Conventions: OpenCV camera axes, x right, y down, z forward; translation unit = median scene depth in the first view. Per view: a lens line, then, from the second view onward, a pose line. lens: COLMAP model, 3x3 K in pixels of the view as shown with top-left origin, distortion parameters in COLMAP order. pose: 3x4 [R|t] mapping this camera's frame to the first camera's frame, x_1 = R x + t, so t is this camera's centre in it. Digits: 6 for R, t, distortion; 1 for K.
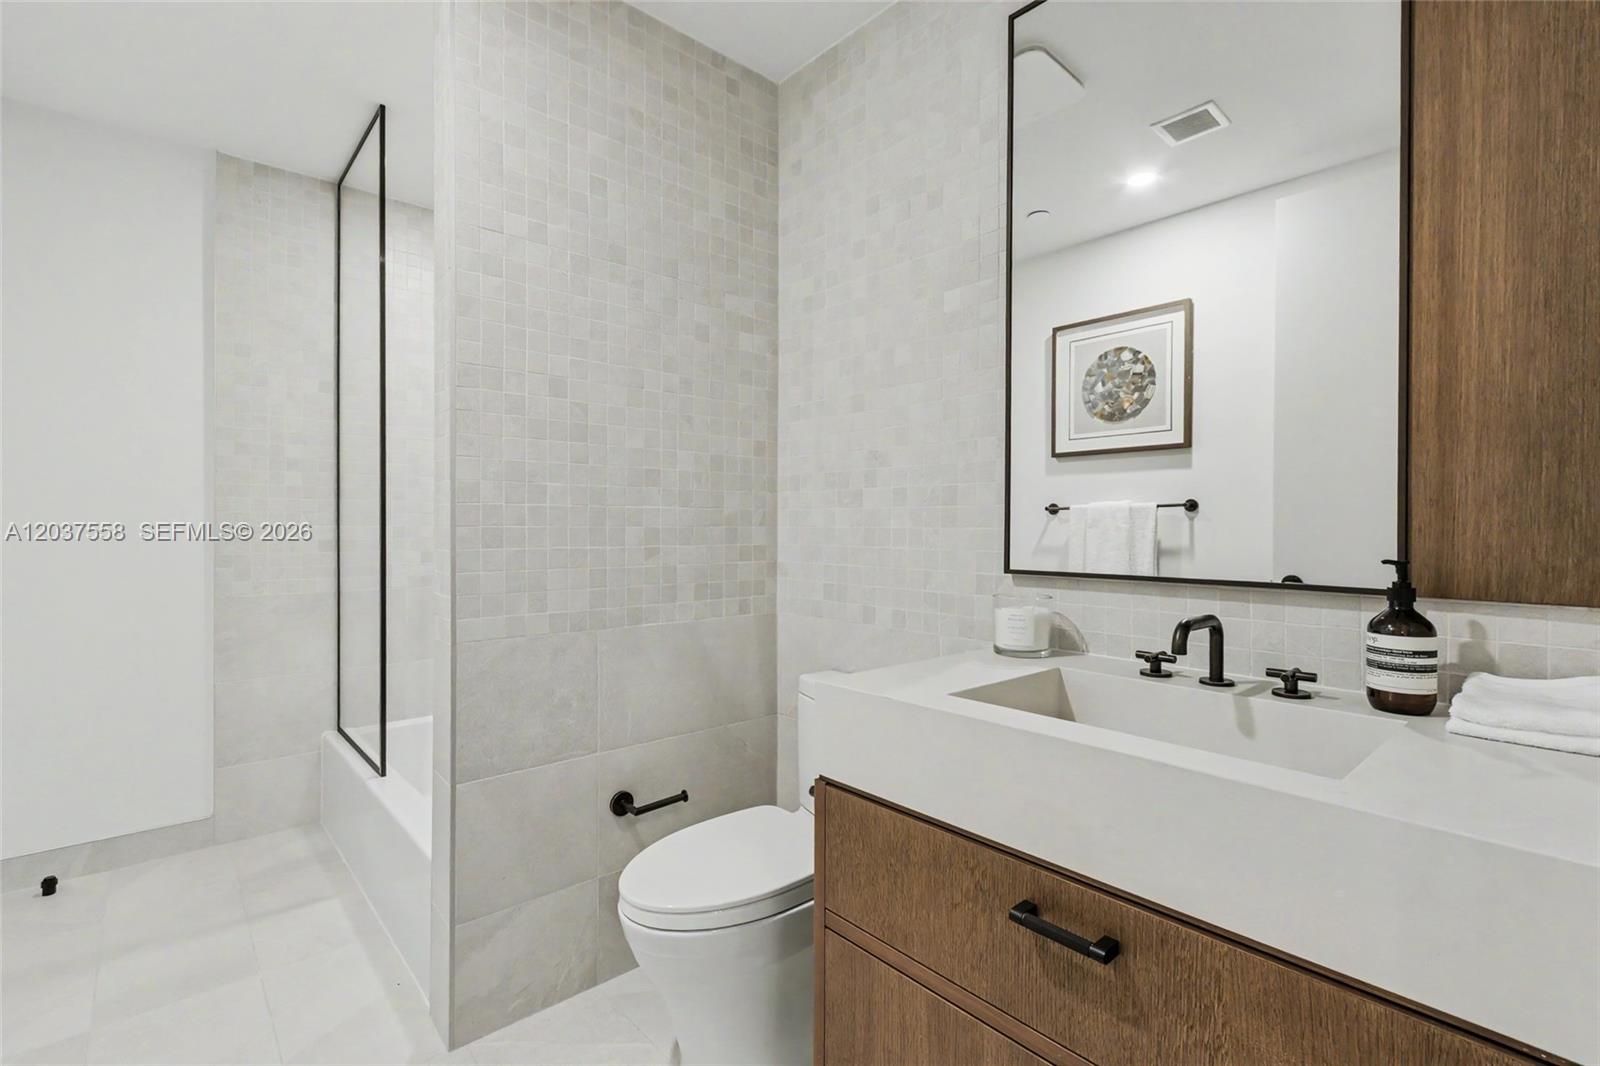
lens RADIAL K [[732.9, 0, 799.7], [0, 732.9, 530.6], [0, 0, 1]] dist [-0.000759, -0.000237]
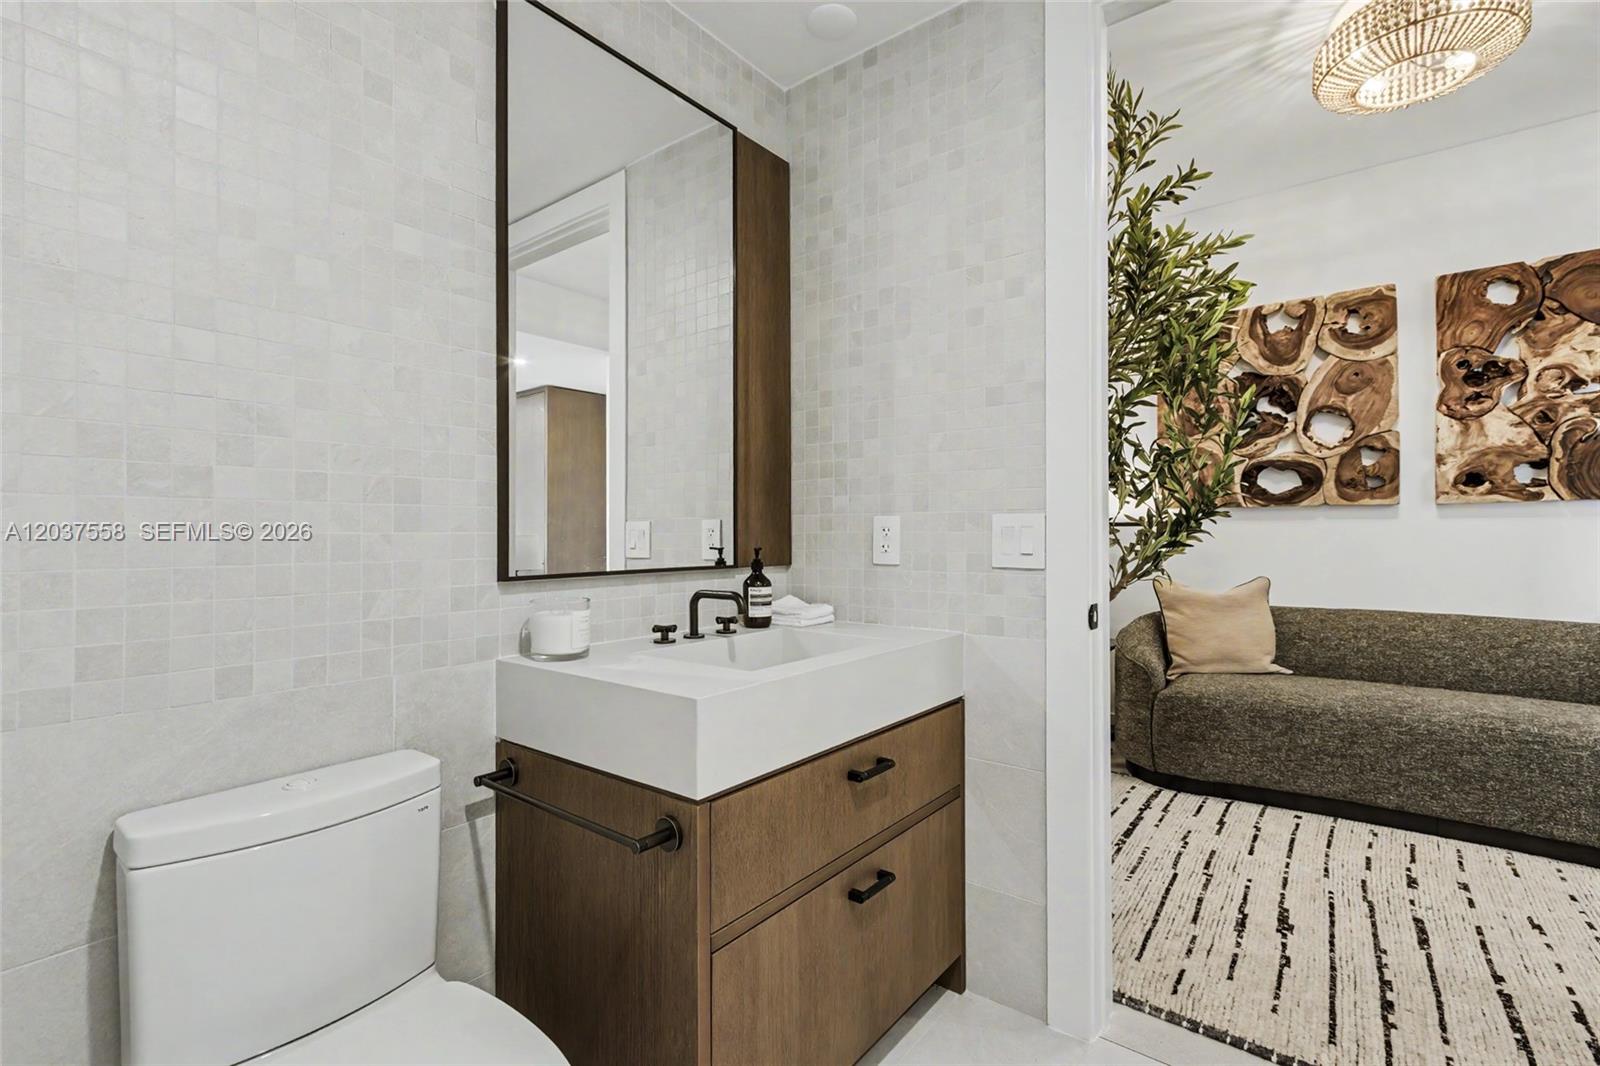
lens RADIAL K [[732.9, 0, 798.1], [0, 732.9, 534.2], [0, 0, 1]] dist [-0.000759, -0.000237]
pose [[-0.184366, -0.008068, 0.982825, -0.858942], [0.006044, 0.999938, 0.009342, -0.009453], [-0.982839, 0.007662, -0.184305, 0.998597]]
